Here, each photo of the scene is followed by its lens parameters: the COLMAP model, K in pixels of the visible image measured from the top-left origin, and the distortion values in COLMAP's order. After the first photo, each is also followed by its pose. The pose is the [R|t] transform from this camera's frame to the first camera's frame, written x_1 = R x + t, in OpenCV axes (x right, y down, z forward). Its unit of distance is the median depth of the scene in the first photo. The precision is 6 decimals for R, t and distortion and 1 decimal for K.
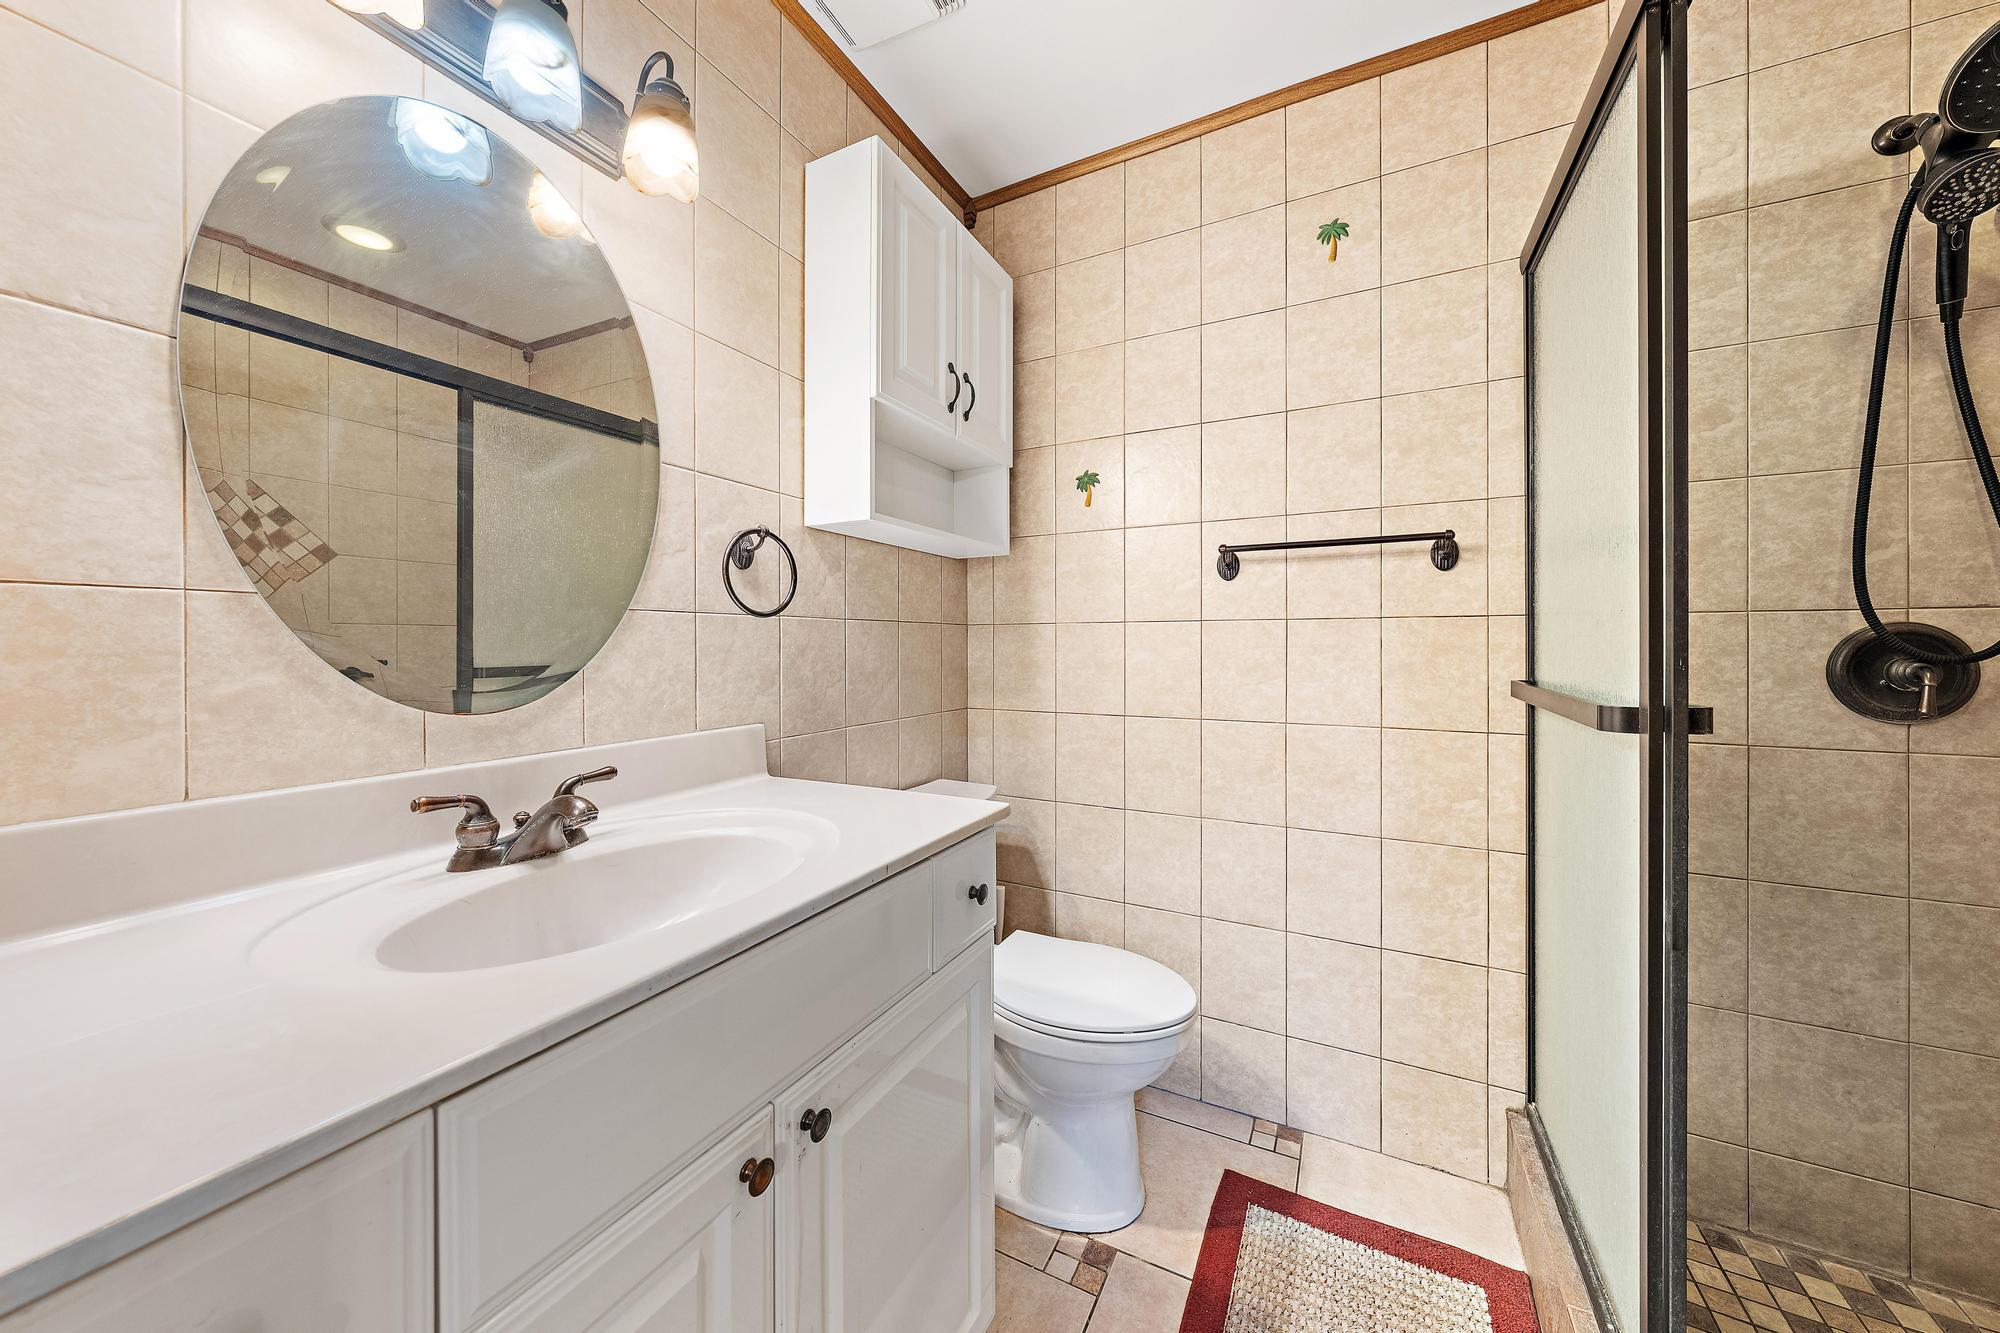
lens RADIAL K [[688.0, 0, 1013.4], [0, 688.0, 652.2], [0, 0, 1]] dist [-0.000302, -0.000310]
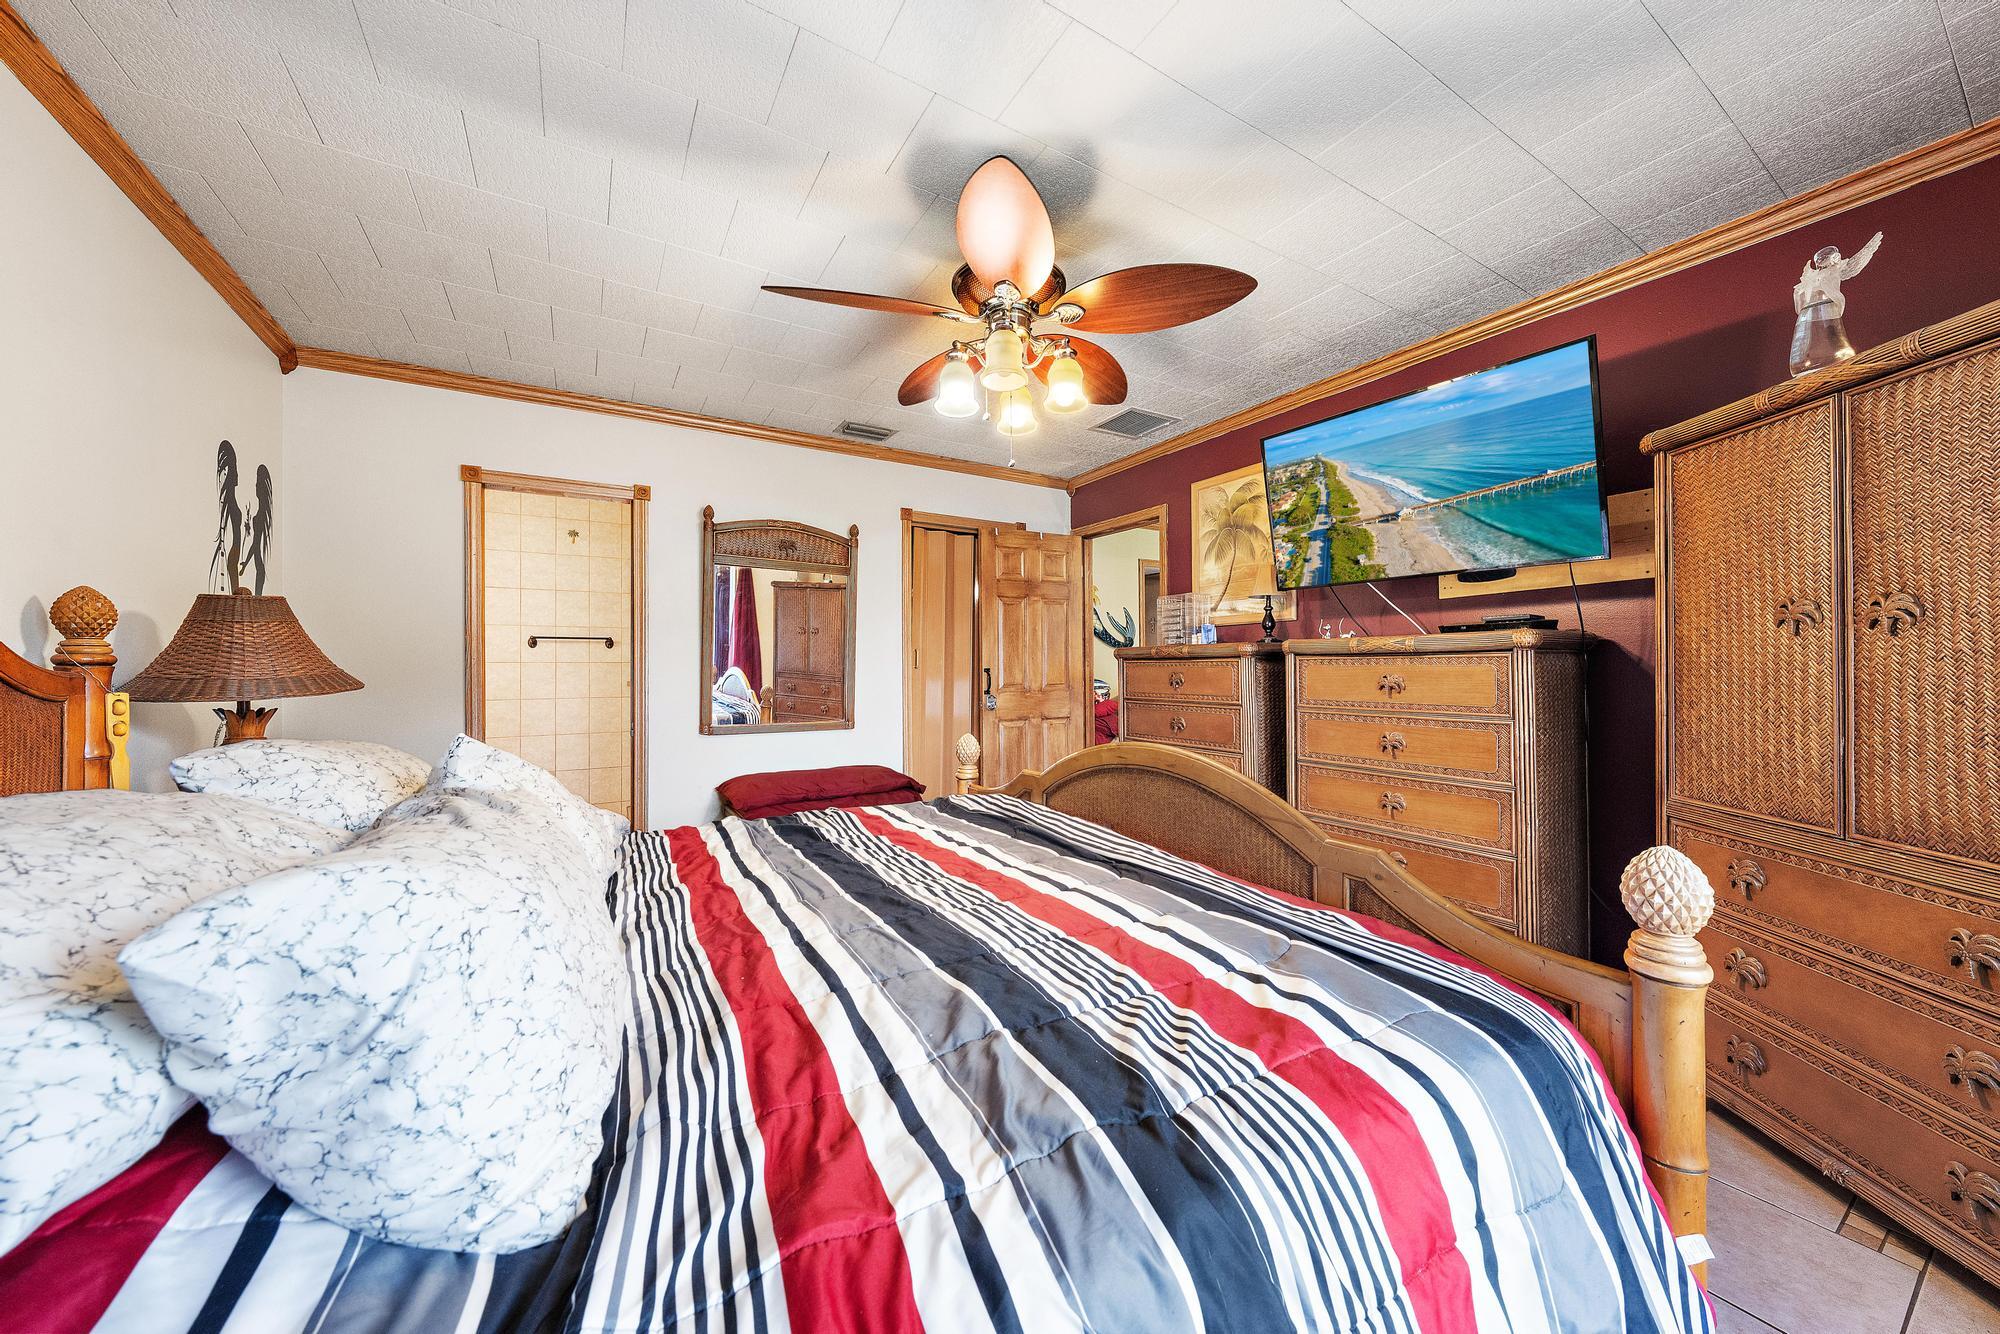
lens RADIAL K [[720.1, 0, 1012.8], [0, 720.1, 648.6], [0, 0, 1]] dist [-0.000969, -0.000248]
pose [[0.504532, 0.003043, 0.863388, -1.230603], [0.002166, 0.999986, -0.004790, -0.087211], [-0.863390, 0.004287, 0.504518, -2.156557]]
